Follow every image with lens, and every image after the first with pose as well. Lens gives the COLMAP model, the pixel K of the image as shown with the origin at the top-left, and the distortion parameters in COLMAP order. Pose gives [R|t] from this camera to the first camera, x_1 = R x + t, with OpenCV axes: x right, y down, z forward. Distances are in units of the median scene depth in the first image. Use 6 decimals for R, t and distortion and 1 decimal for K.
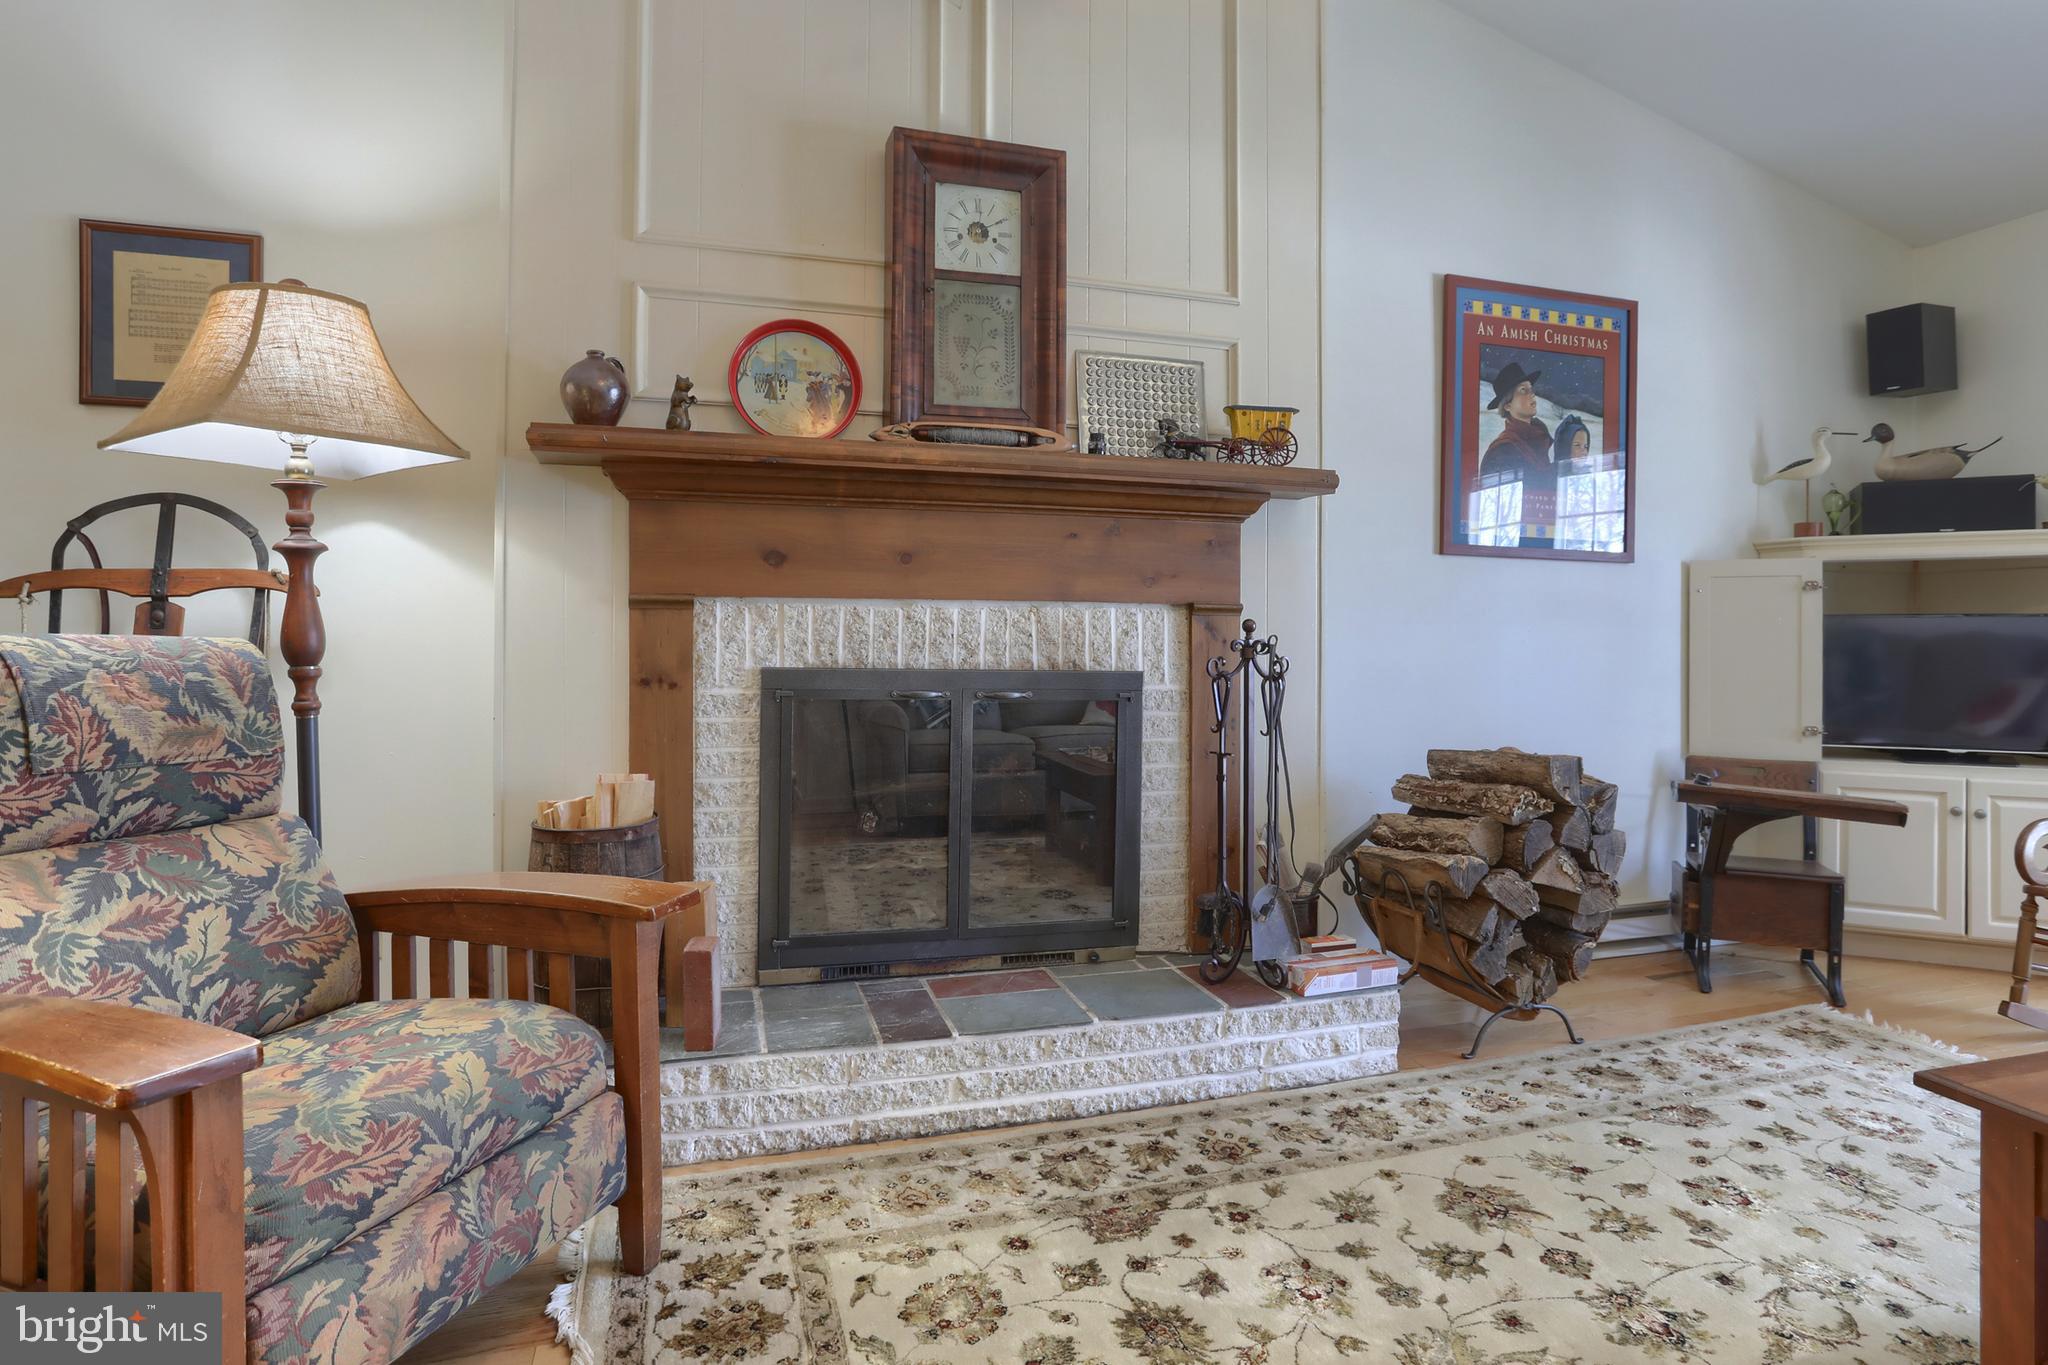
lens RADIAL K [[1148.6, 0, 1054.2], [0, 1148.6, 633.1], [0, 0, 1]] dist [-0.068988, 0.043359]
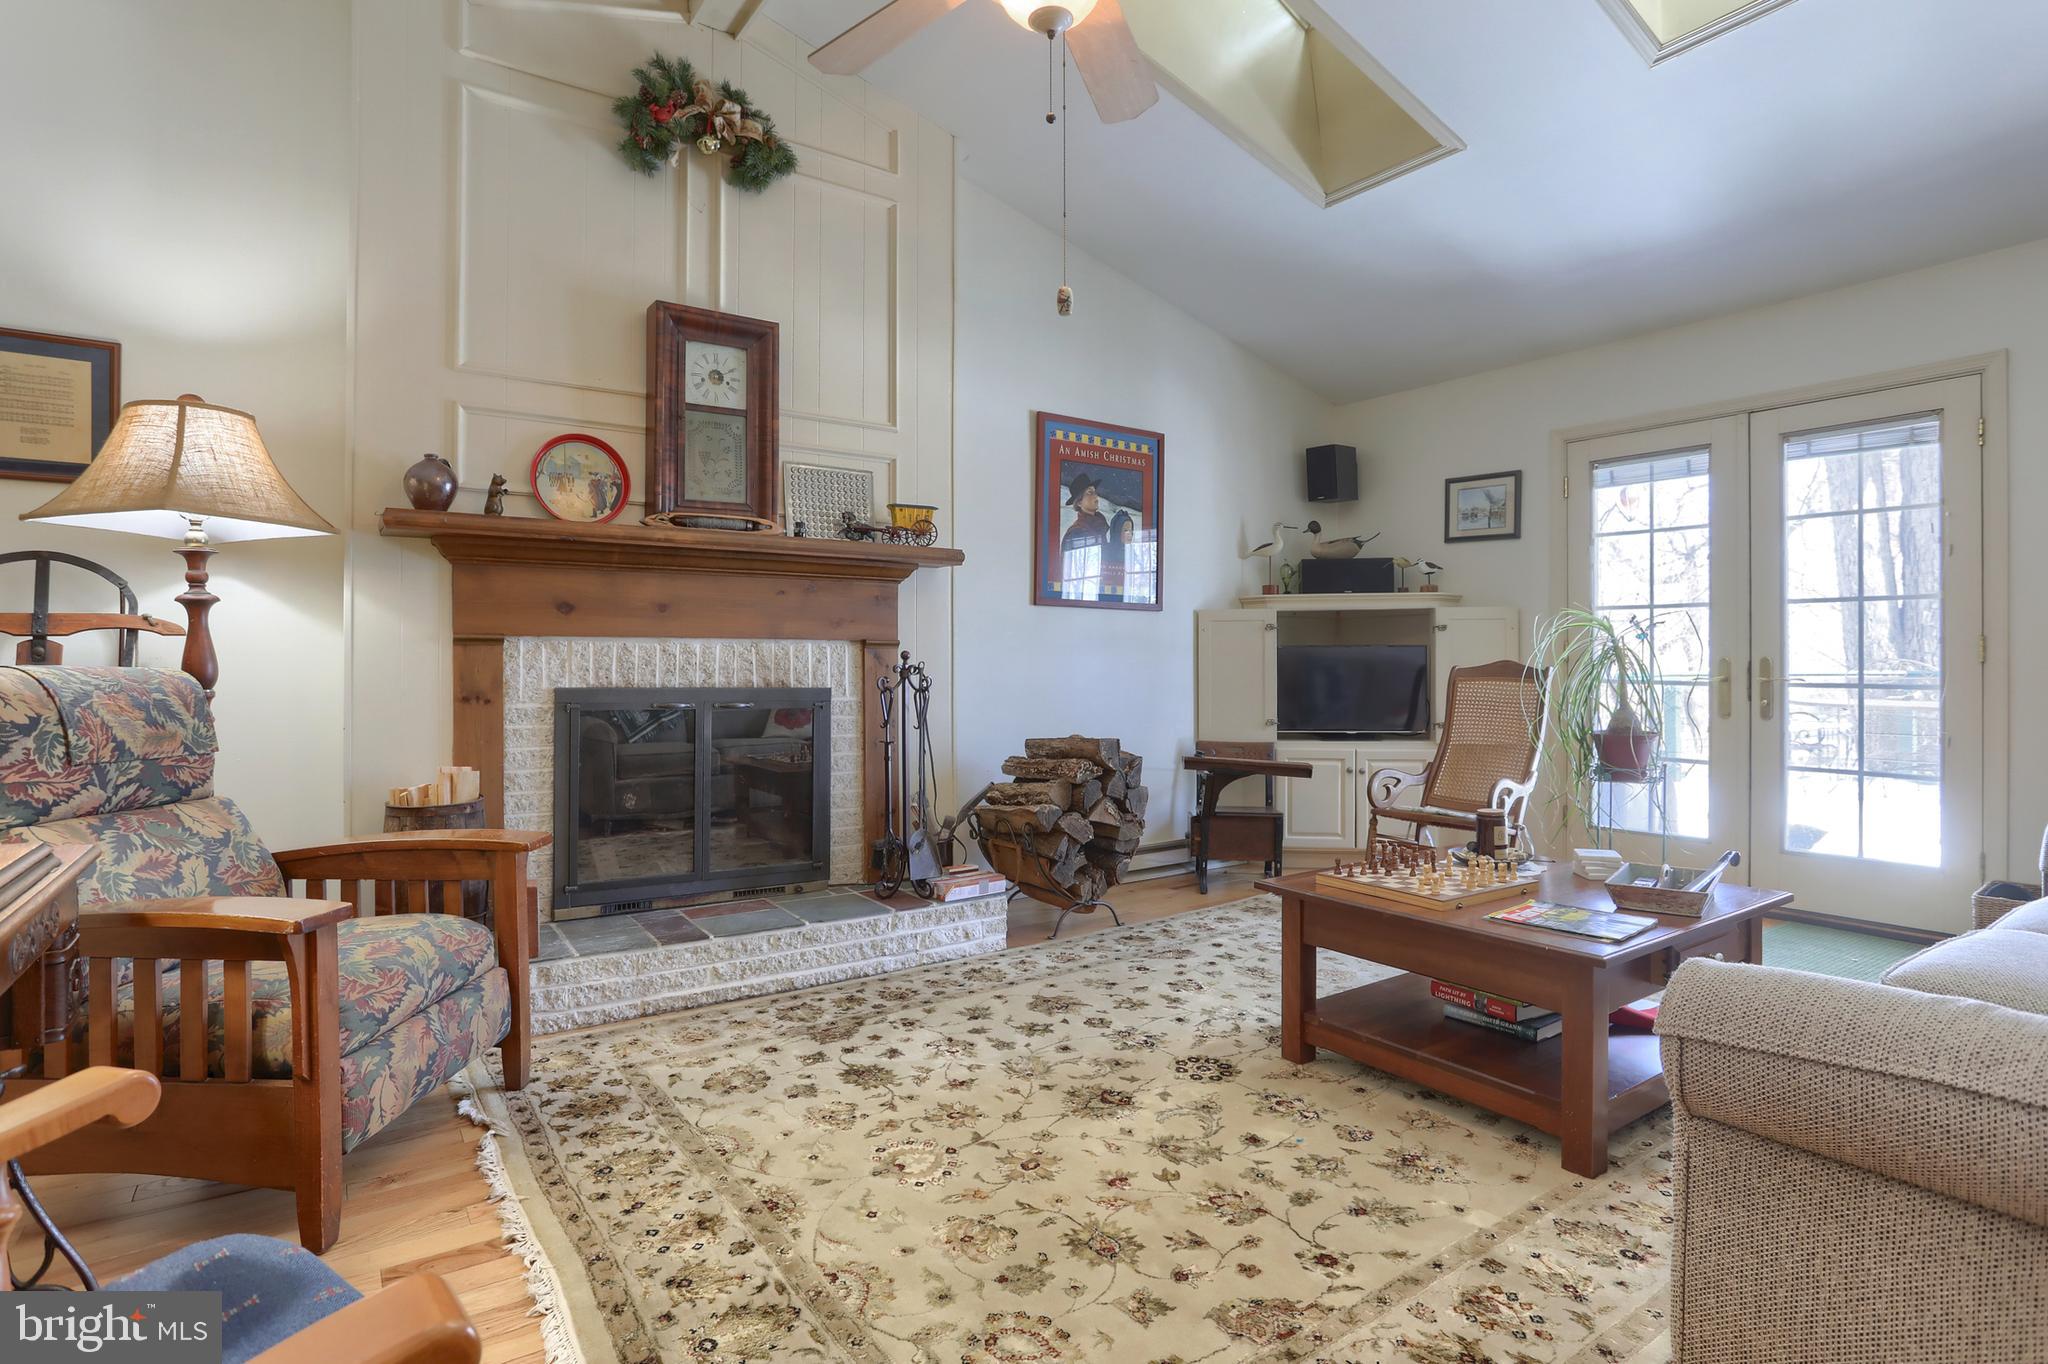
lens RADIAL K [[1054.3, 0, 1028.5], [0, 1054.3, 658.4], [0, 0, 1]] dist [-0.060837, 0.034353]
pose [[0.955077, -0.005506, 0.296306, -0.085006], [0.006394, 0.999978, -0.002027, 0.001322], [-0.296288, 0.003831, 0.955091, -0.361074]]
